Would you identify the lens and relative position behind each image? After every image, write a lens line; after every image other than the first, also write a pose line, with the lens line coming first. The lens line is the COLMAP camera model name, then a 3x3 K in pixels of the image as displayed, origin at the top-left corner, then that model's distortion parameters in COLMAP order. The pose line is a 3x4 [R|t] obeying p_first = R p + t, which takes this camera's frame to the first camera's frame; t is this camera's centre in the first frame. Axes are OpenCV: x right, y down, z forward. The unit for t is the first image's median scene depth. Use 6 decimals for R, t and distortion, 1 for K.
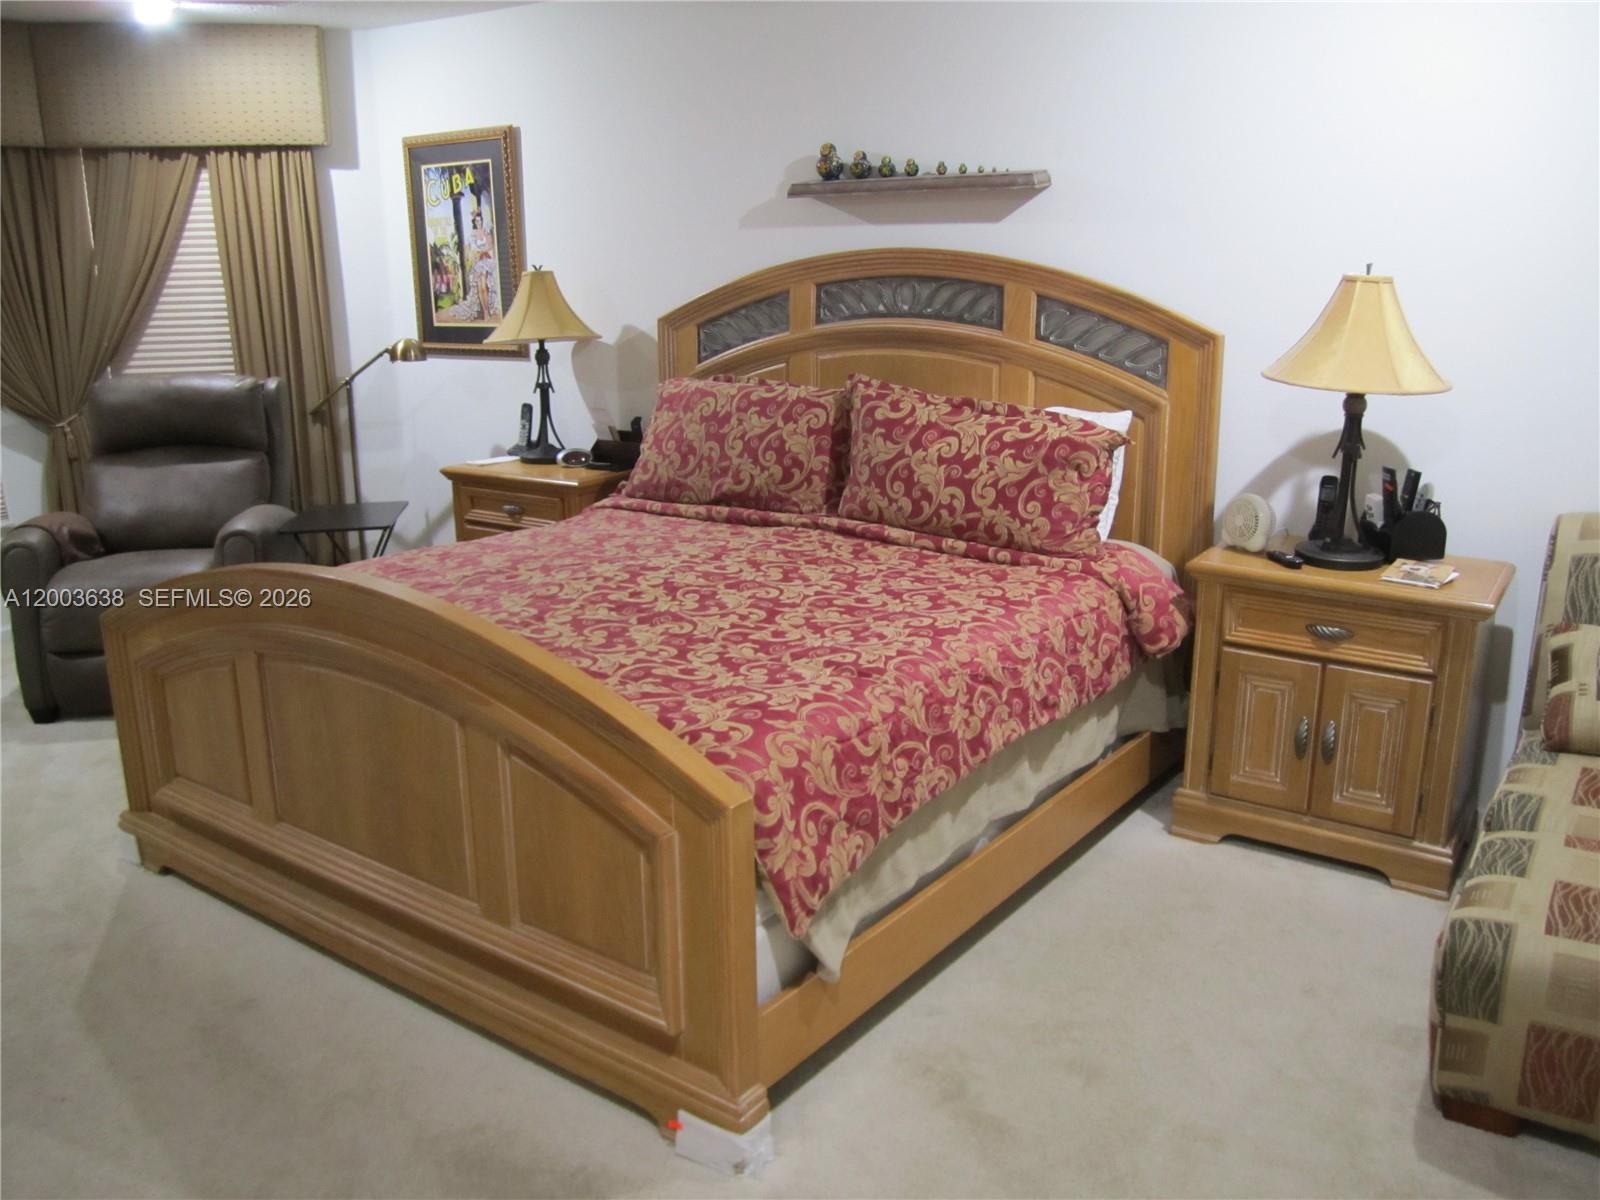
lens RADIAL K [[1312.2, 0, 809.8], [0, 1312.2, 589.9], [0, 0, 1]] dist [-0.069078, 0.032848]
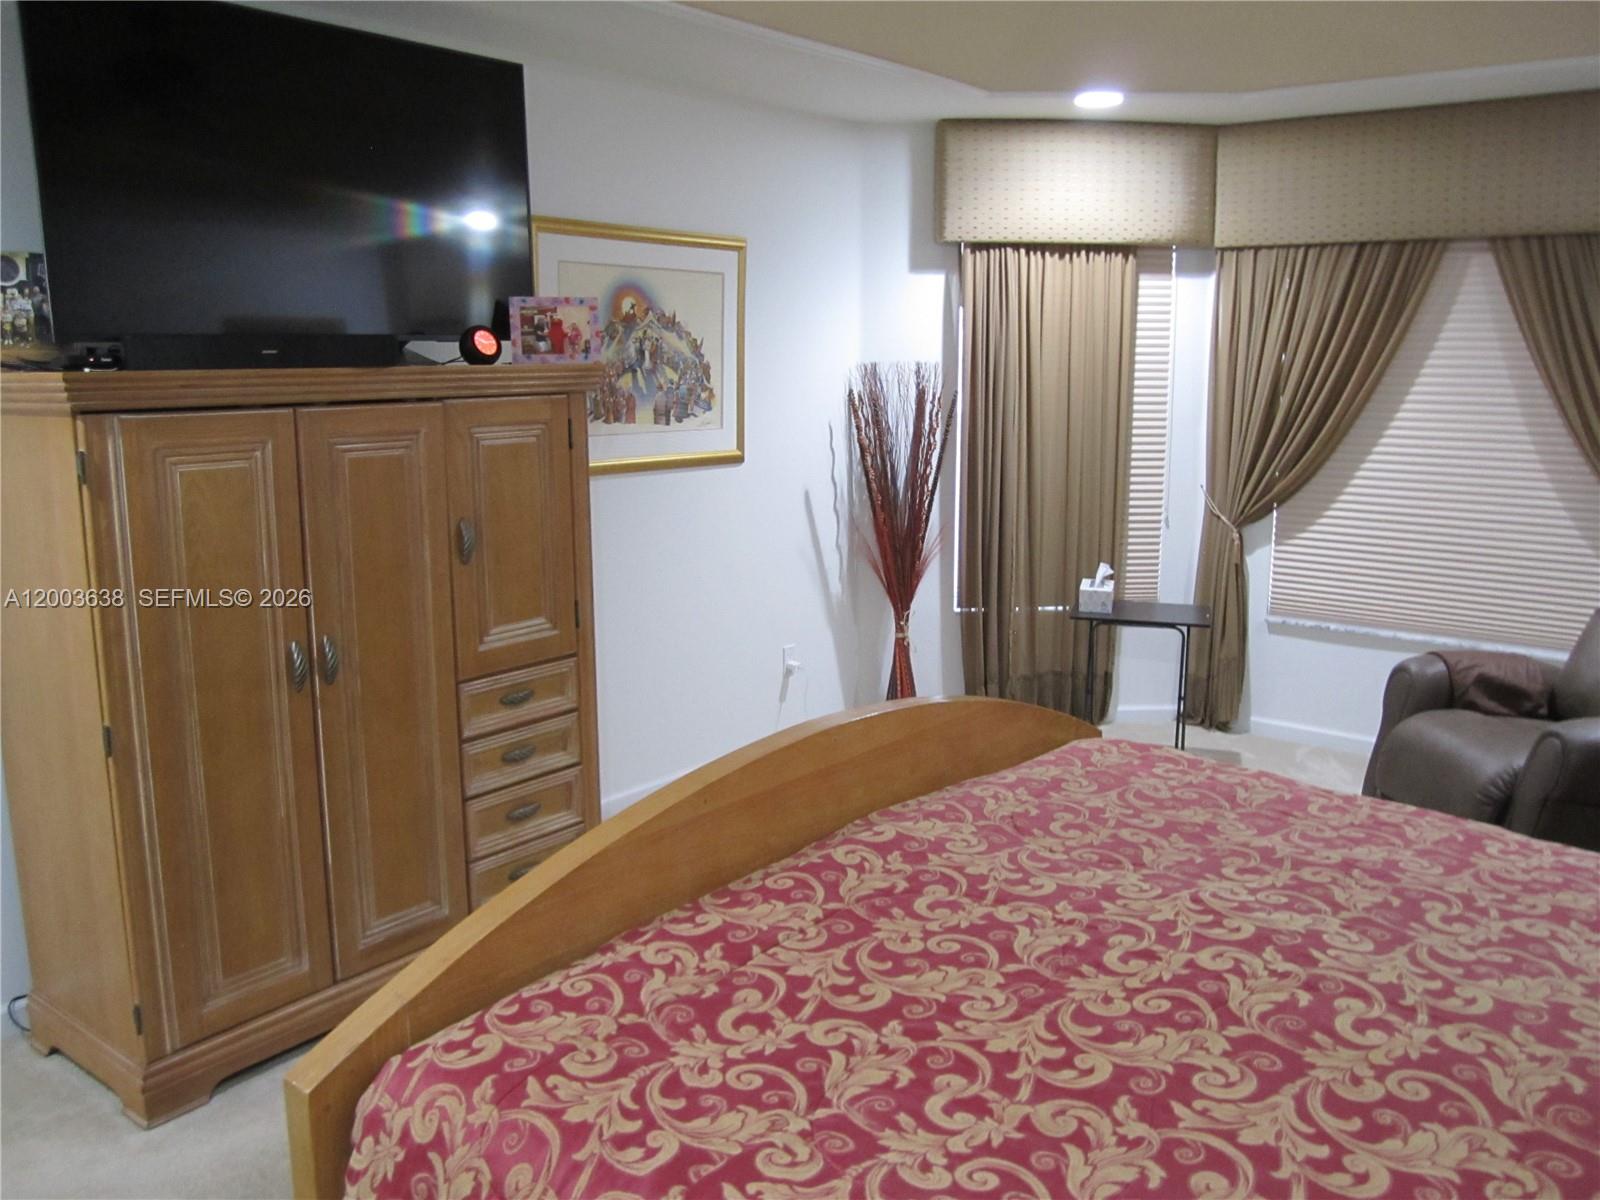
lens RADIAL K [[1312.2, 0, 809.8], [0, 1312.2, 589.9], [0, 0, 1]] dist [-0.069078, 0.032848]
pose [[-0.058053, 0.190221, -0.980023, 0.366729], [-0.256032, 0.946008, 0.198785, -0.202441], [0.964923, 0.262458, -0.006216, 0.724798]]
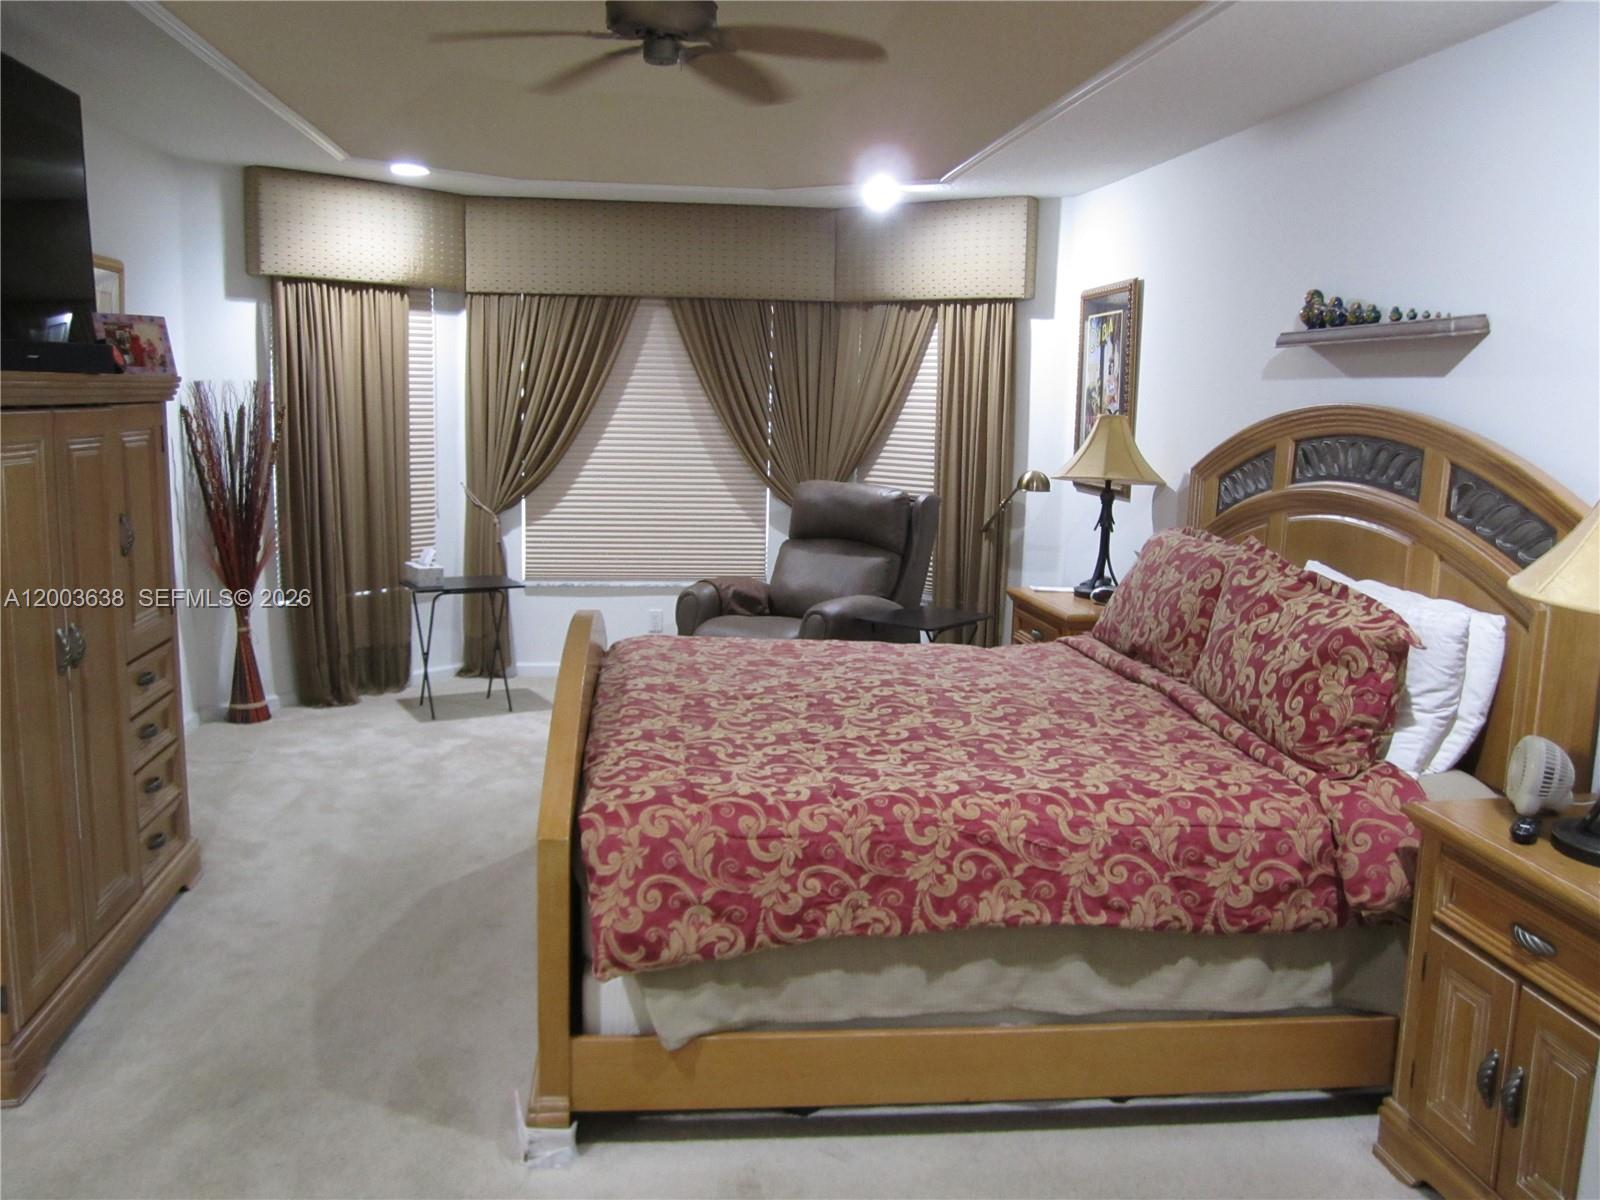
lens RADIAL K [[1312.2, 0, 809.8], [0, 1312.2, 589.9], [0, 0, 1]] dist [-0.069078, 0.032848]
pose [[0.680926, 0.136384, -0.719541, 0.545448], [-0.216321, 0.976124, -0.019695, -0.049410], [0.699675, 0.169063, 0.694171, 0.183074]]
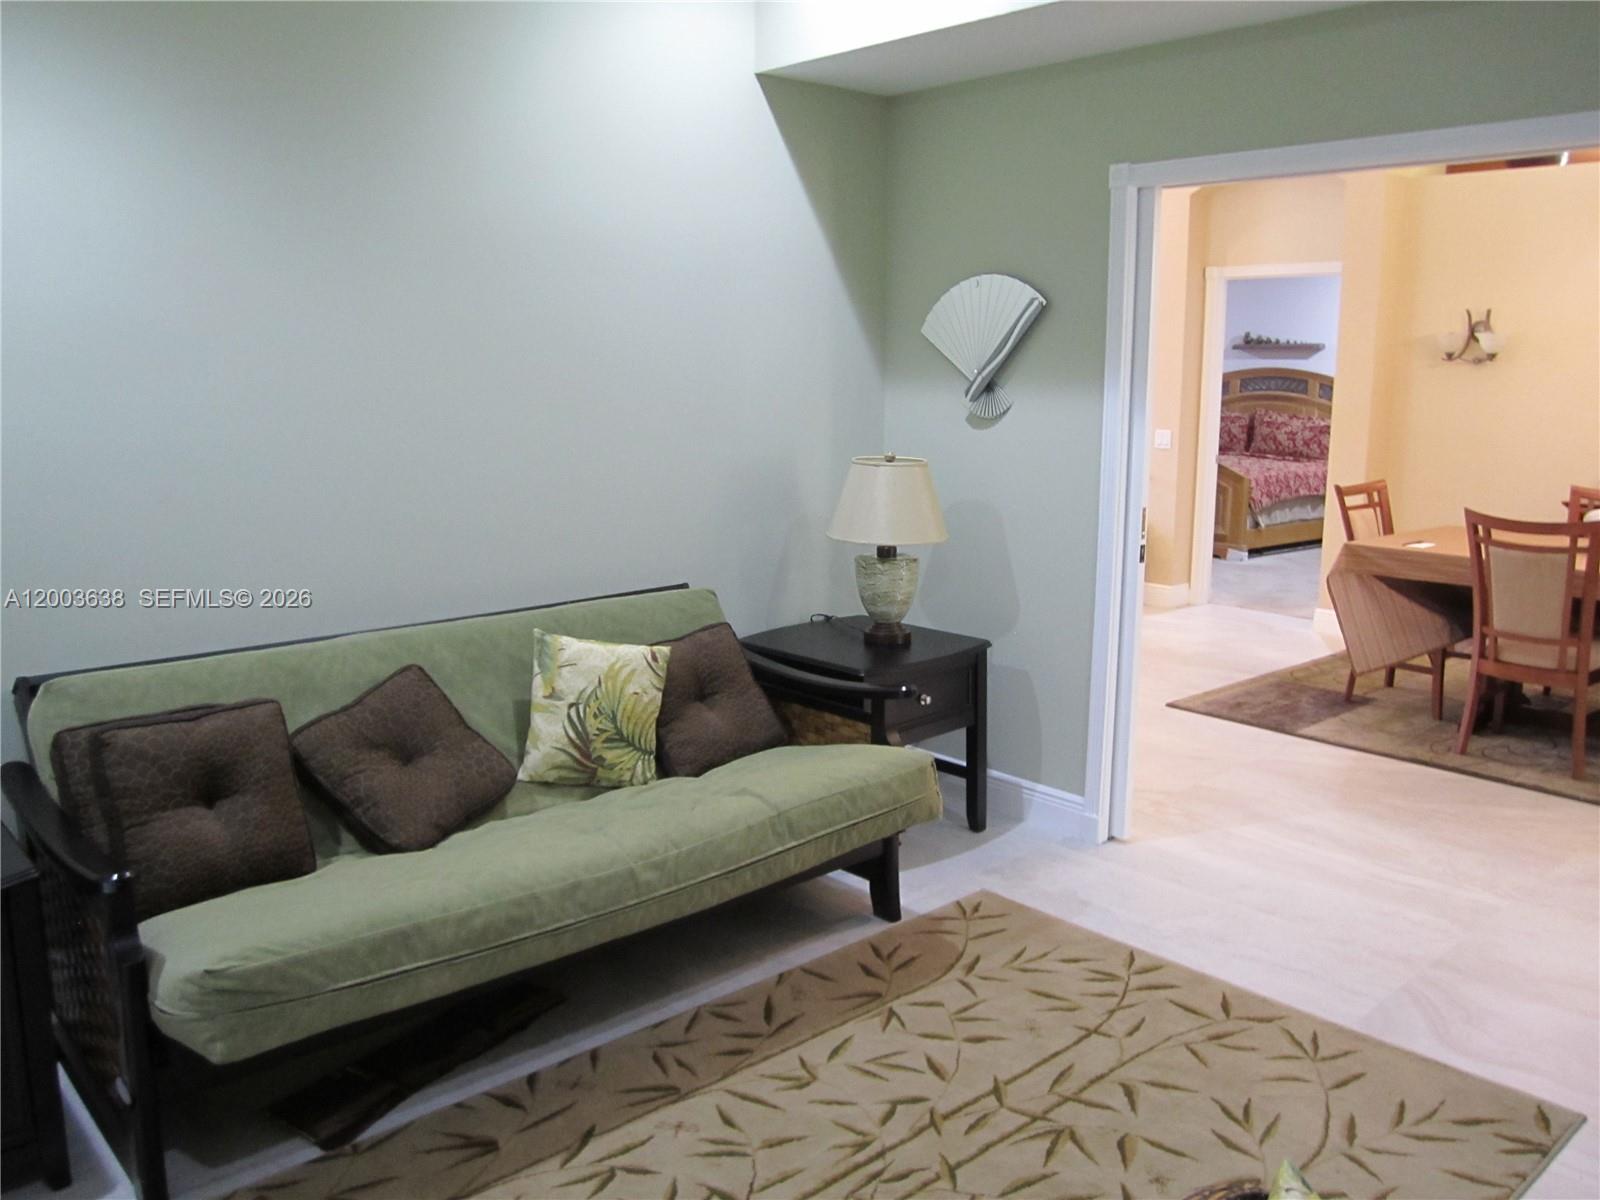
lens RADIAL K [[1312.2, 0, 809.8], [0, 1312.2, 589.9], [0, 0, 1]] dist [-0.069078, 0.032848]
pose [[0.975085, 0.049281, -0.216290, -0.340814], [-0.067218, 0.994811, -0.076369, 0.627073], [0.211404, 0.089005, 0.973338, -2.393786]]
